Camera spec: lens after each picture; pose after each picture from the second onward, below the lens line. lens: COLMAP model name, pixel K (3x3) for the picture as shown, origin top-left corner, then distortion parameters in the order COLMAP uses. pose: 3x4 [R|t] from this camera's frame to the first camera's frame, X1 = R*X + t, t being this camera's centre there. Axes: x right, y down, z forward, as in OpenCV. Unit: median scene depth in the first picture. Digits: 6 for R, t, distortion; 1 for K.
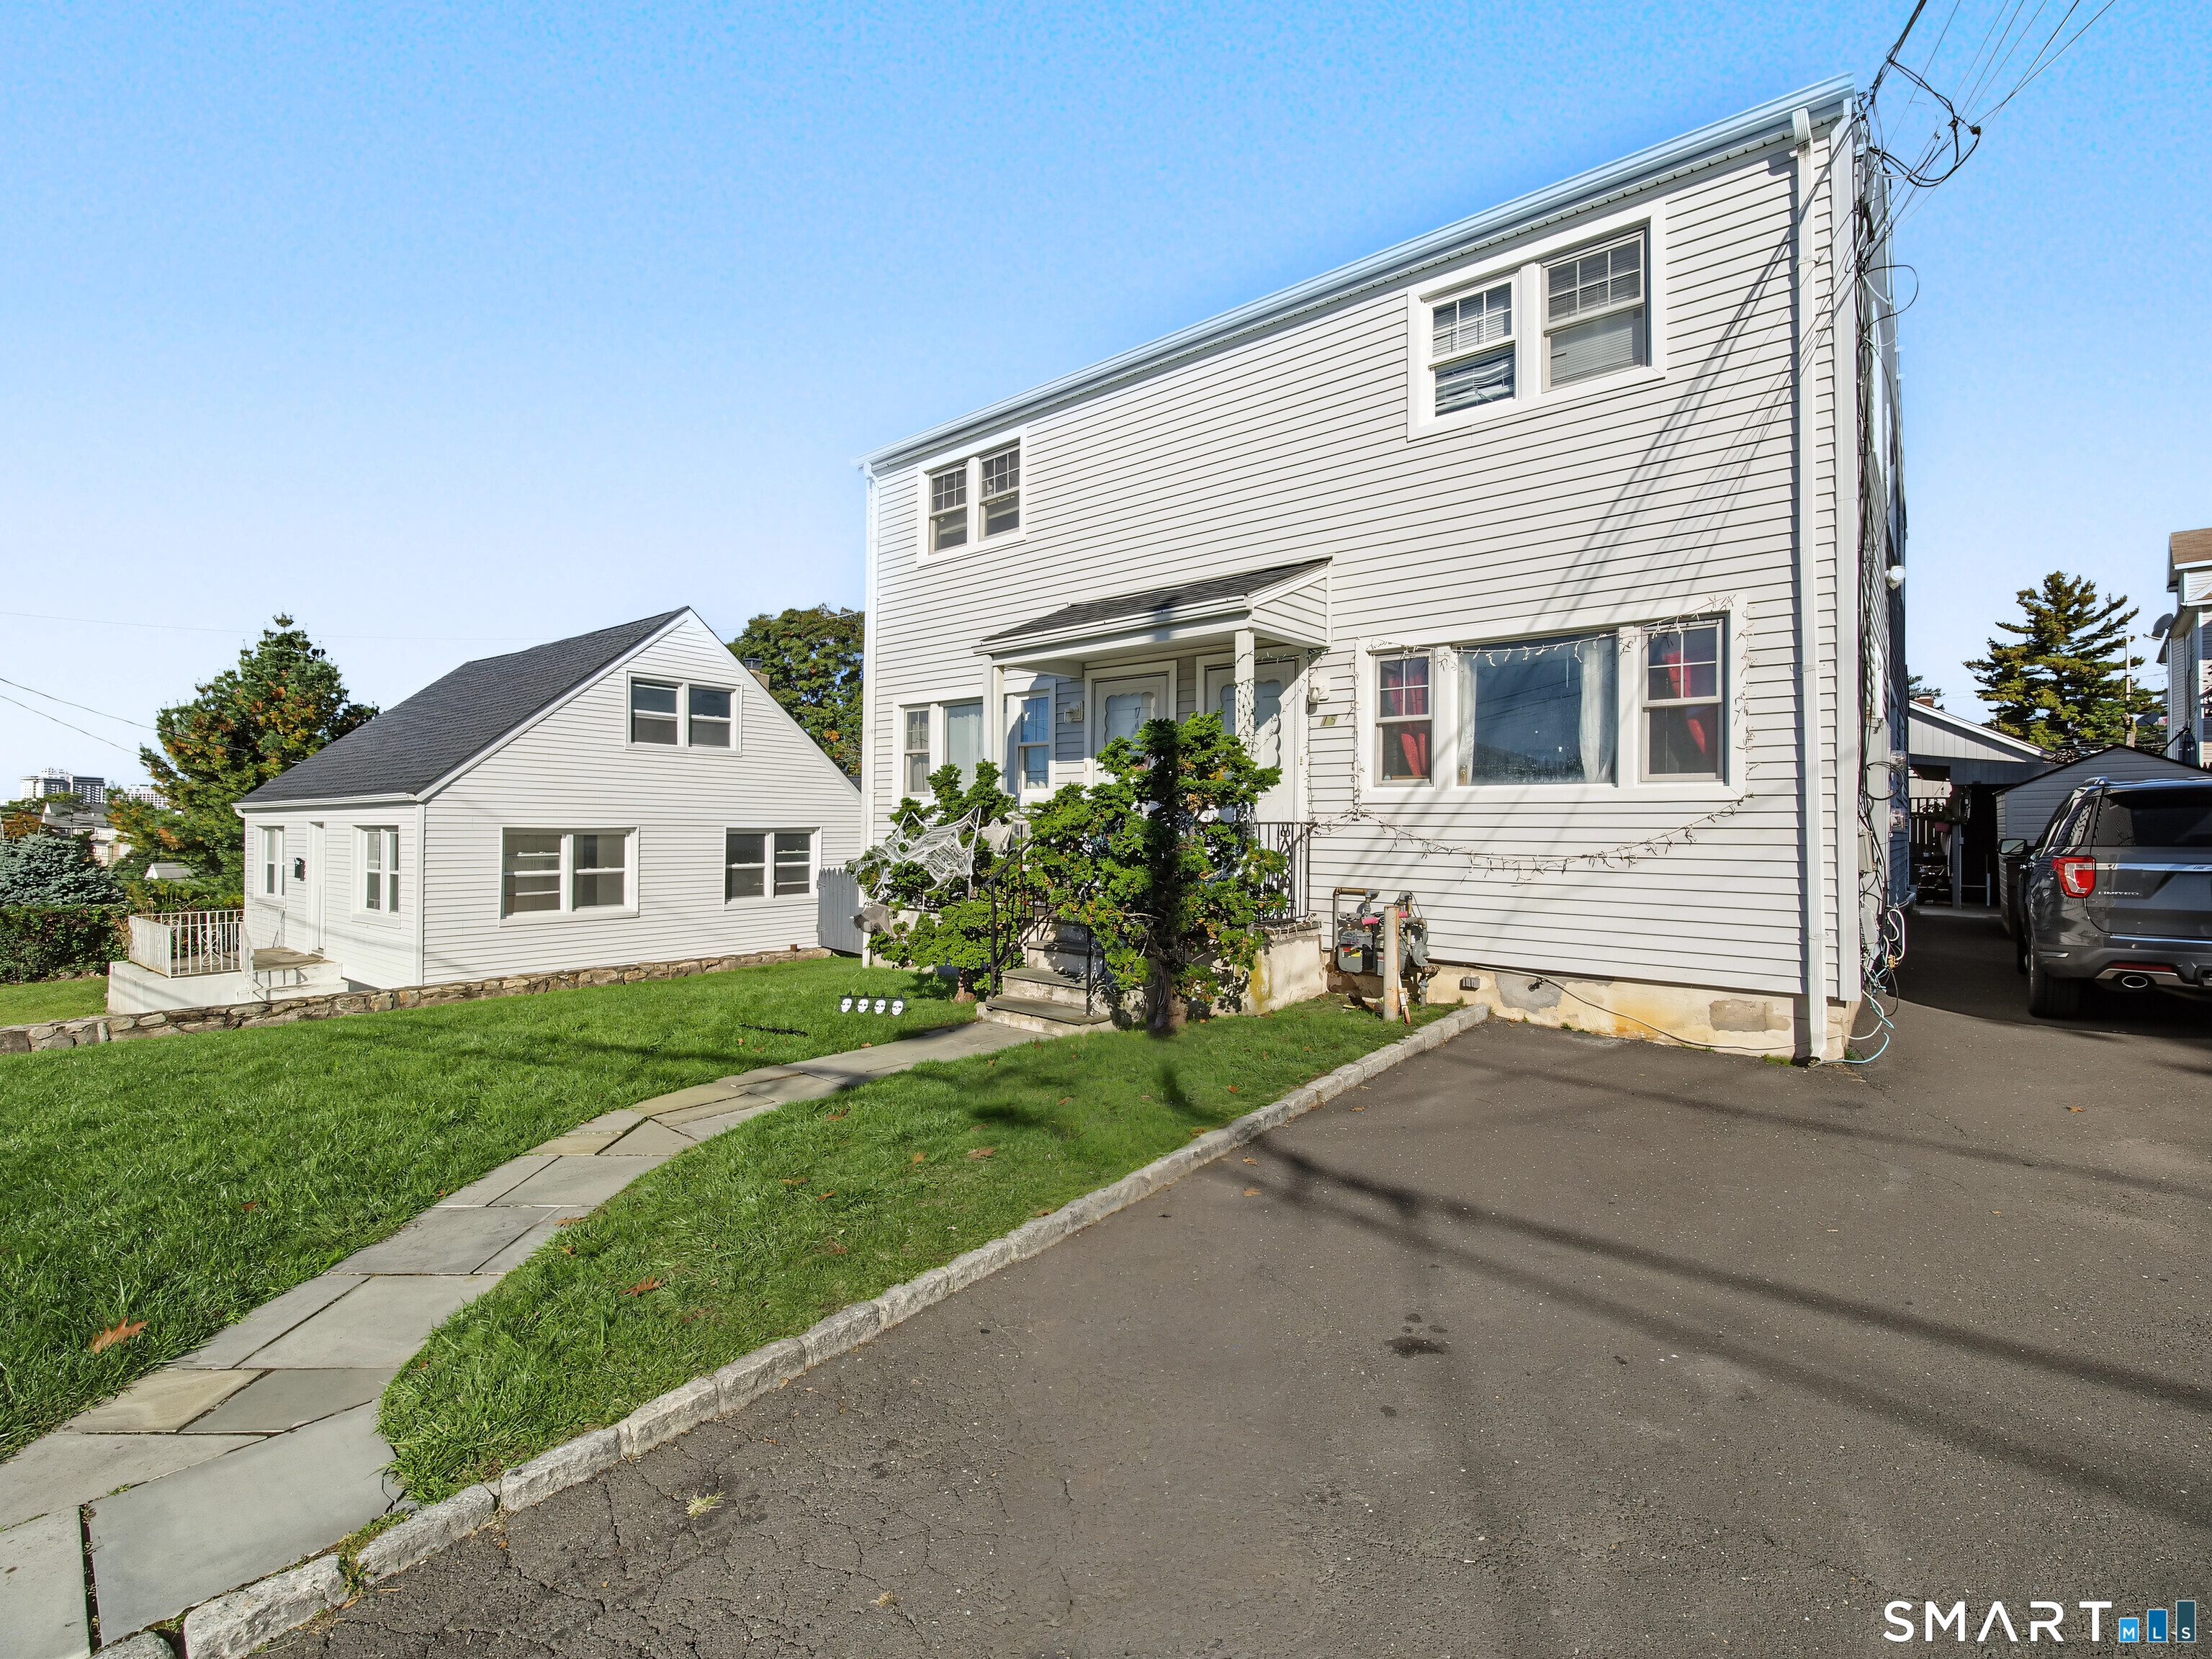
lens RADIAL K [[987.9, 0, 1113.8], [0, 987.9, 815.6], [0, 0, 1]] dist [-0.021134, -0.000051]
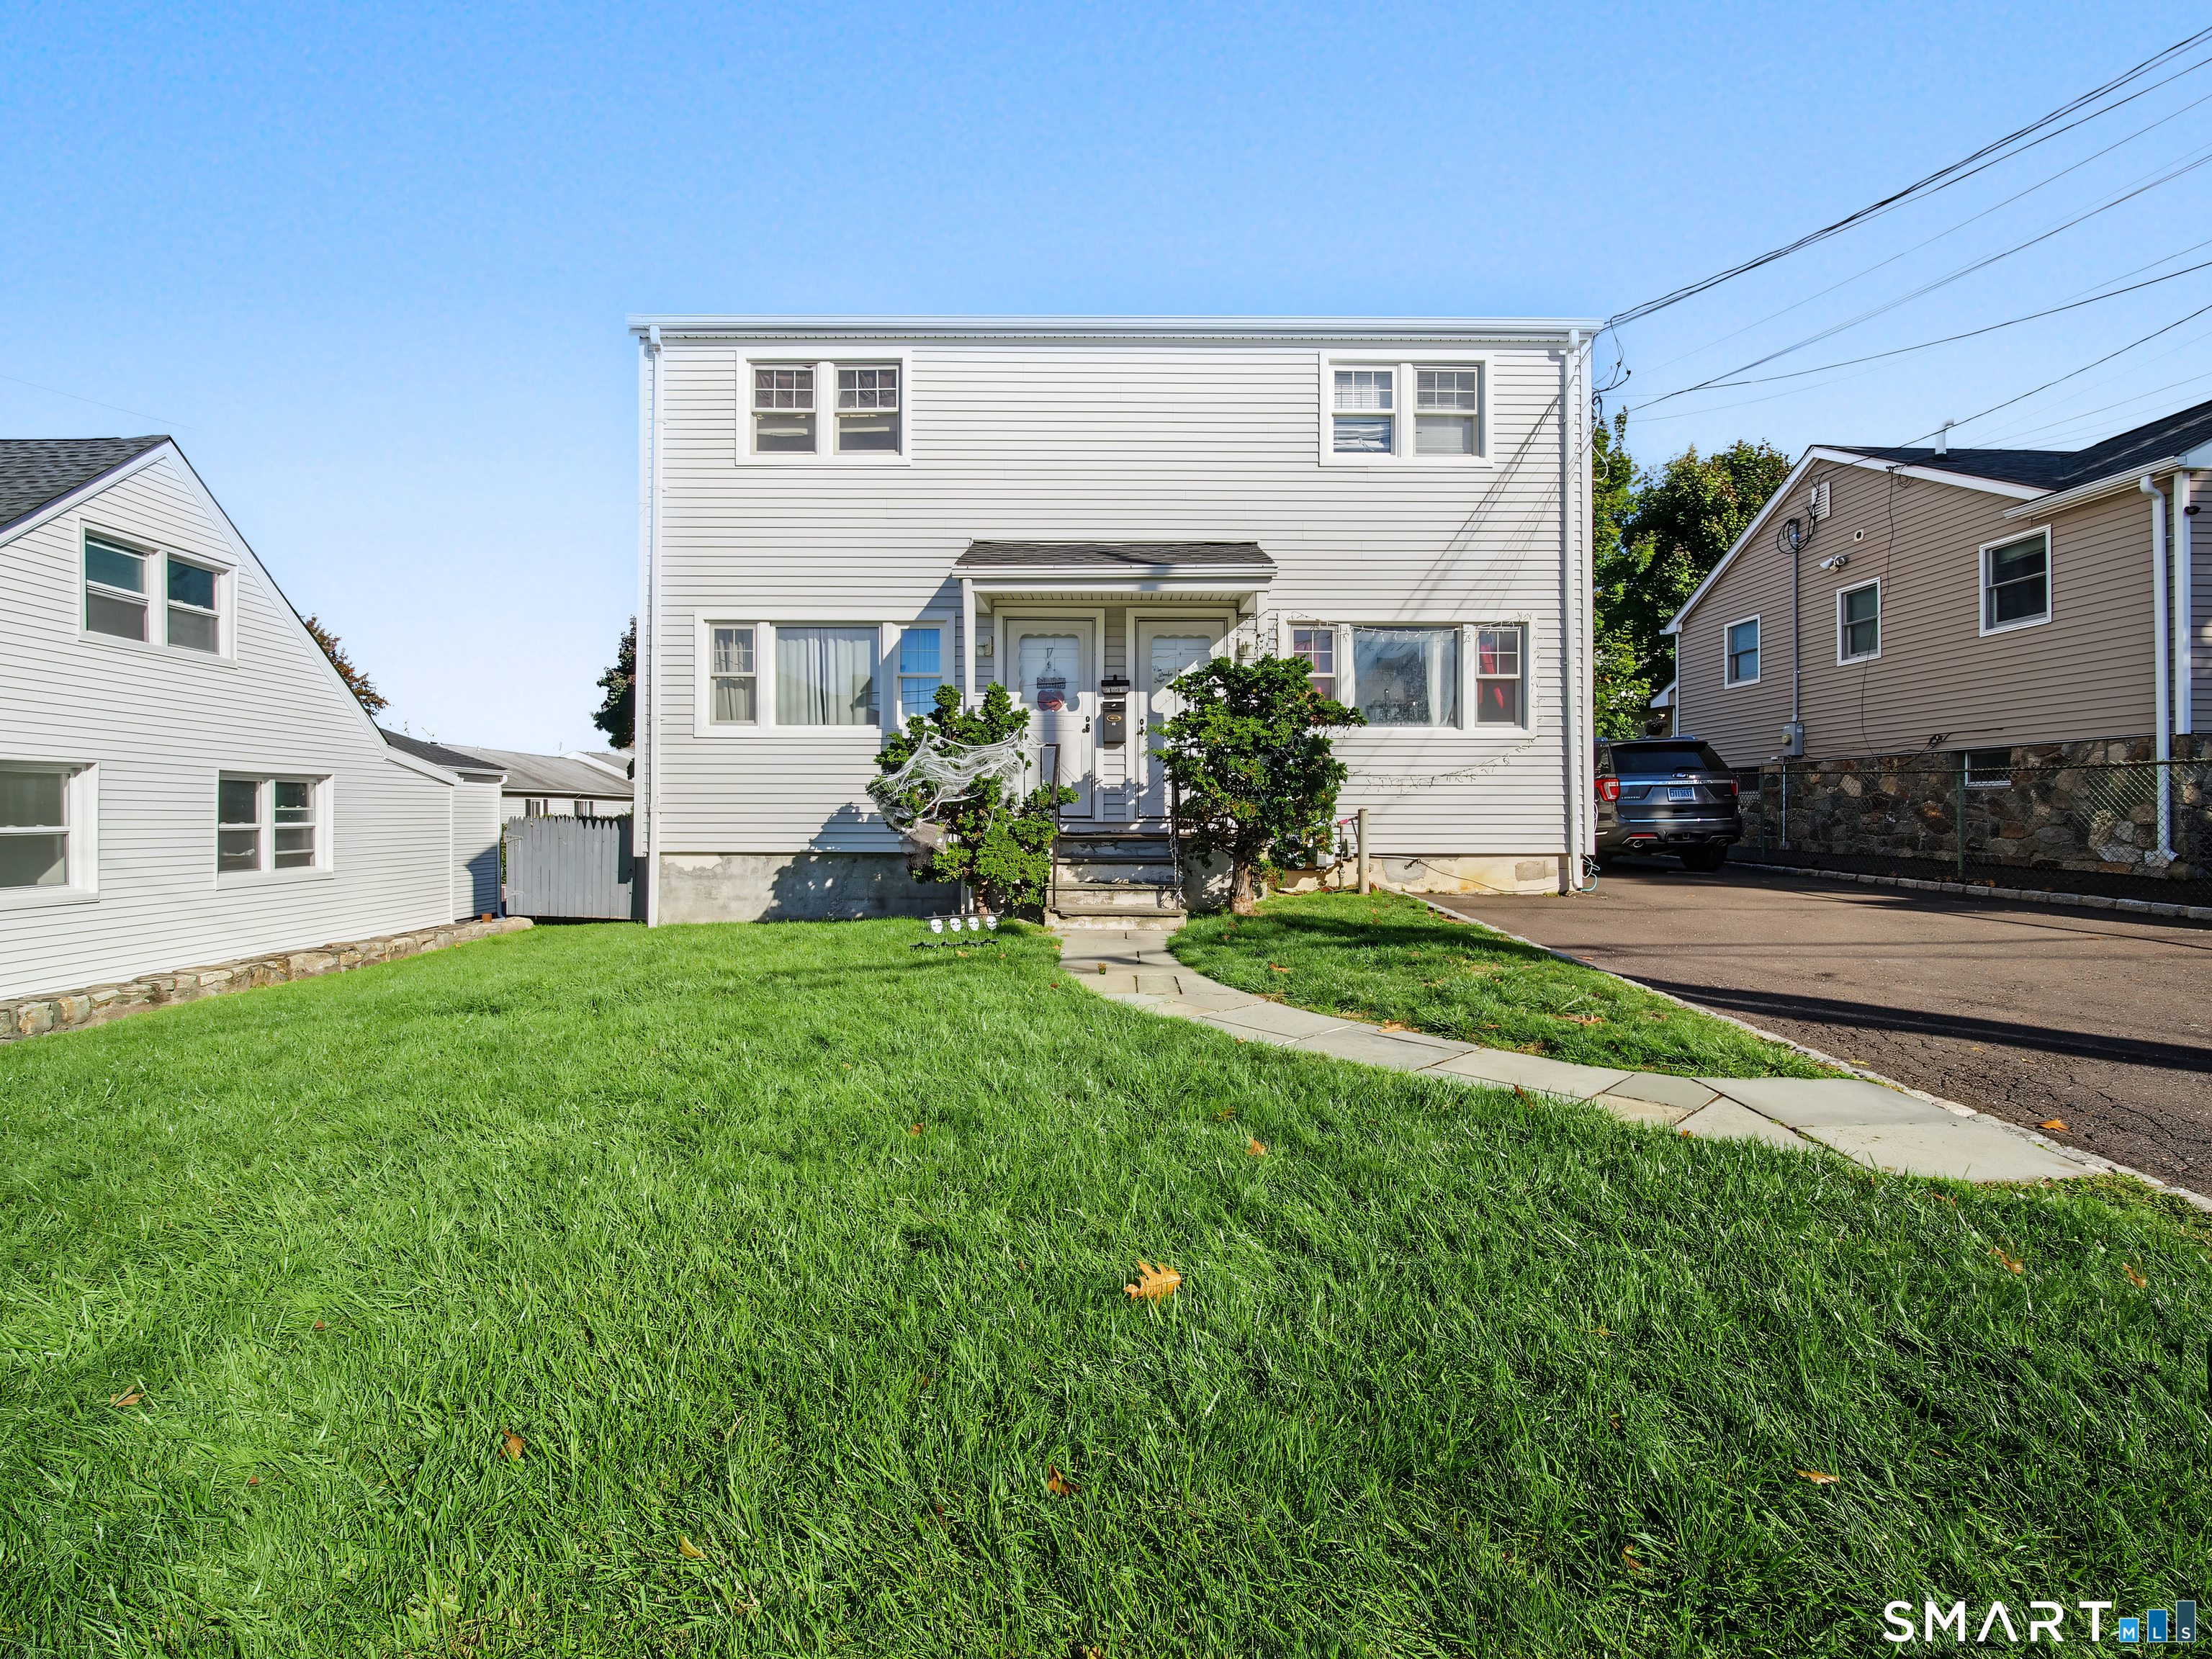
lens RADIAL K [[987.9, 0, 1113.8], [0, 987.9, 815.6], [0, 0, 1]] dist [-0.021134, -0.000051]
pose [[0.759813, -0.008216, 0.650090, -0.746367], [-0.001688, 0.999892, 0.014611, 0.069357], [-0.650140, -0.012199, 0.759717, 0.158208]]
